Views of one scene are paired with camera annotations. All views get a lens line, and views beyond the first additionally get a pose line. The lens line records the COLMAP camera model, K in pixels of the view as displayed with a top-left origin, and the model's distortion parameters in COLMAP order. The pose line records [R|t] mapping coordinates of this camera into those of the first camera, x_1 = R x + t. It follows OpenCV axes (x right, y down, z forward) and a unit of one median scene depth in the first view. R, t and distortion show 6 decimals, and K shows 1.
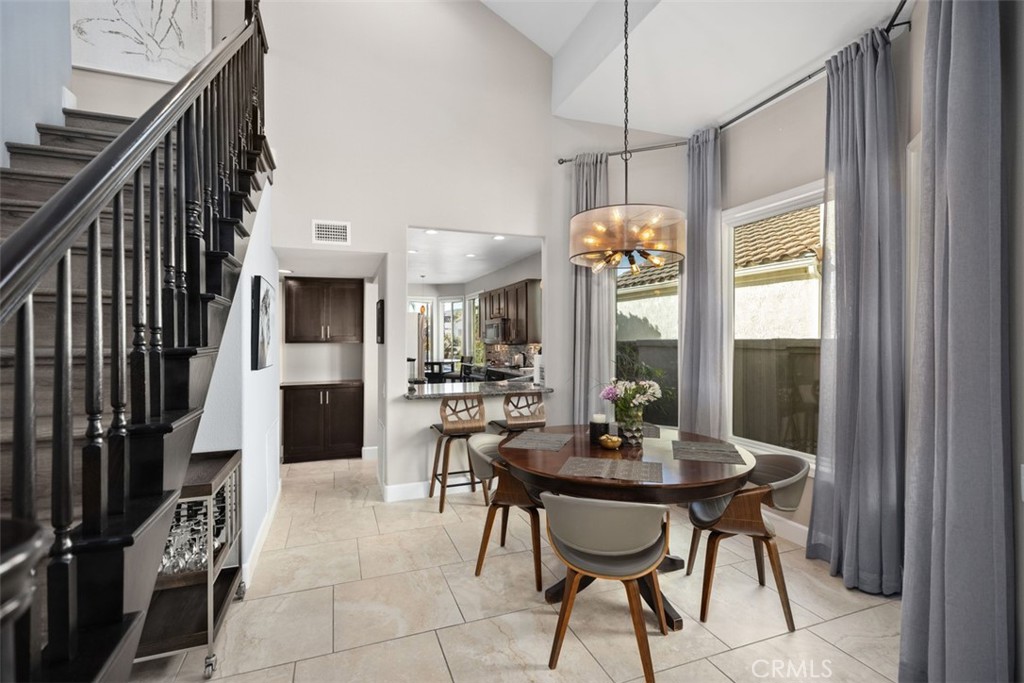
lens RADIAL K [[462.0, 0, 502.9], [0, 462.0, 347.3], [0, 0, 1]] dist [0.003809, -0.000940]
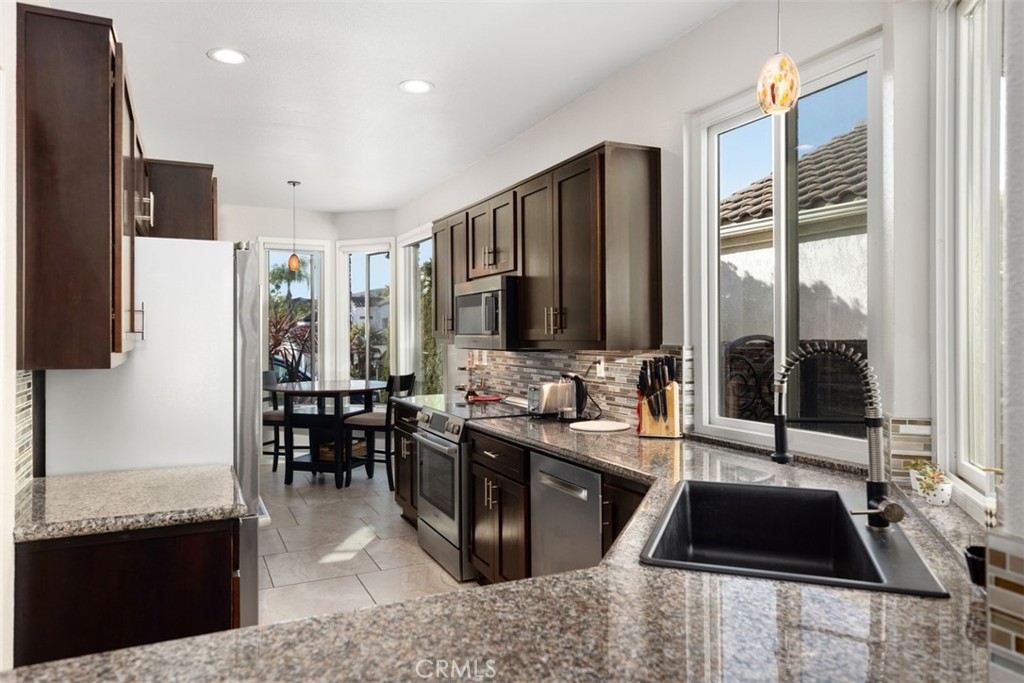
lens RADIAL K [[705.8, 0, 514.0], [0, 705.8, 337.0], [0, 0, 1]] dist [0.032764, 0.003222]
pose [[0.996525, -0.008086, 0.082898, -0.054154], [0.009092, 0.999889, -0.011763, -0.013718], [-0.082793, 0.012476, 0.996489, 0.623311]]
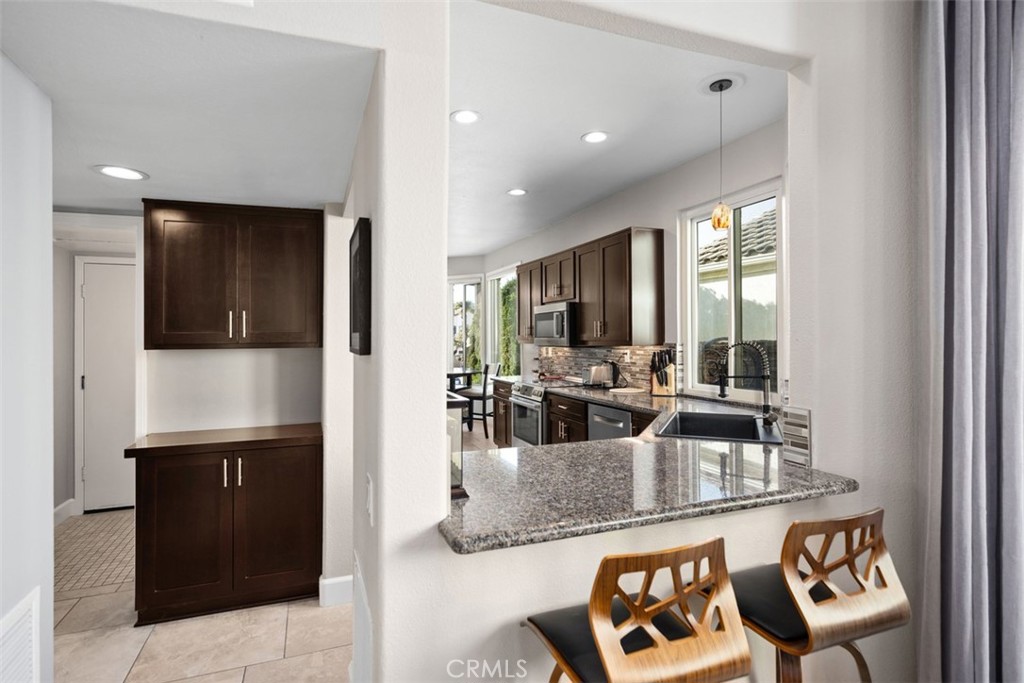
lens RADIAL K [[541.0, 0, 505.4], [0, 541.0, 336.8], [0, 0, 1]] dist [0.005906, -0.000385]
pose [[0.999963, -0.006489, 0.005629, -0.114018], [0.006595, 0.999796, -0.019090, -0.008853], [-0.005504, 0.019127, 0.999802, 0.428105]]
